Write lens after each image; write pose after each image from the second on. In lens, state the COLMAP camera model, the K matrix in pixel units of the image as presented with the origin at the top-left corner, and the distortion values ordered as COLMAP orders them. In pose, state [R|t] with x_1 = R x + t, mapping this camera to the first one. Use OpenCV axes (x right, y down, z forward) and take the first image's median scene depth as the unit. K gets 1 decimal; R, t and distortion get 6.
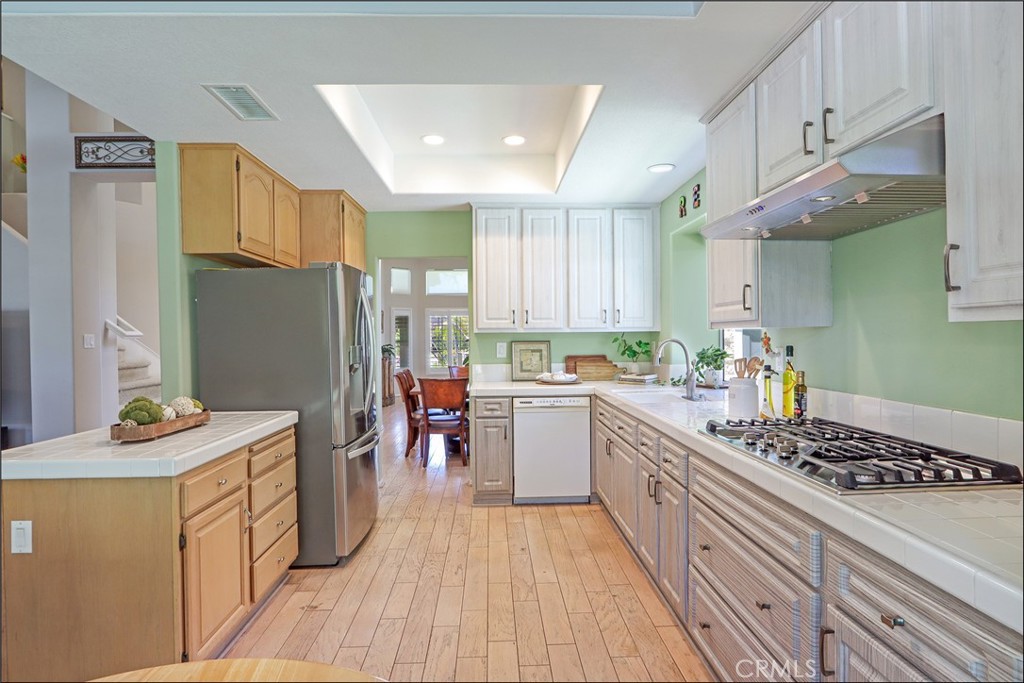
lens RADIAL K [[541.8, 0, 512.0], [0, 541.8, 341.5], [0, 0, 1]] dist [-0.029031, -0.000079]
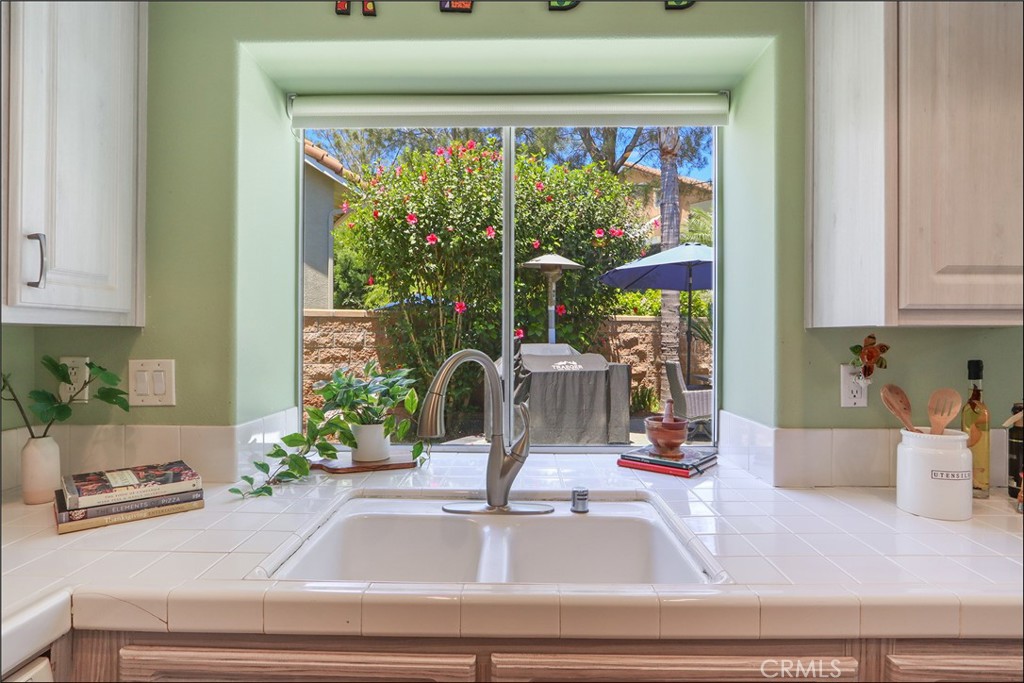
lens RADIAL K [[541.8, 0, 512.0], [0, 541.8, 341.5], [0, 0, 1]] dist [-0.029031, -0.000079]
pose [[0.058897, -0.000288, 0.998264, -0.050824], [0.007270, 0.999974, -0.000141, -0.011489], [-0.998238, 0.007265, 0.058898, 1.171595]]
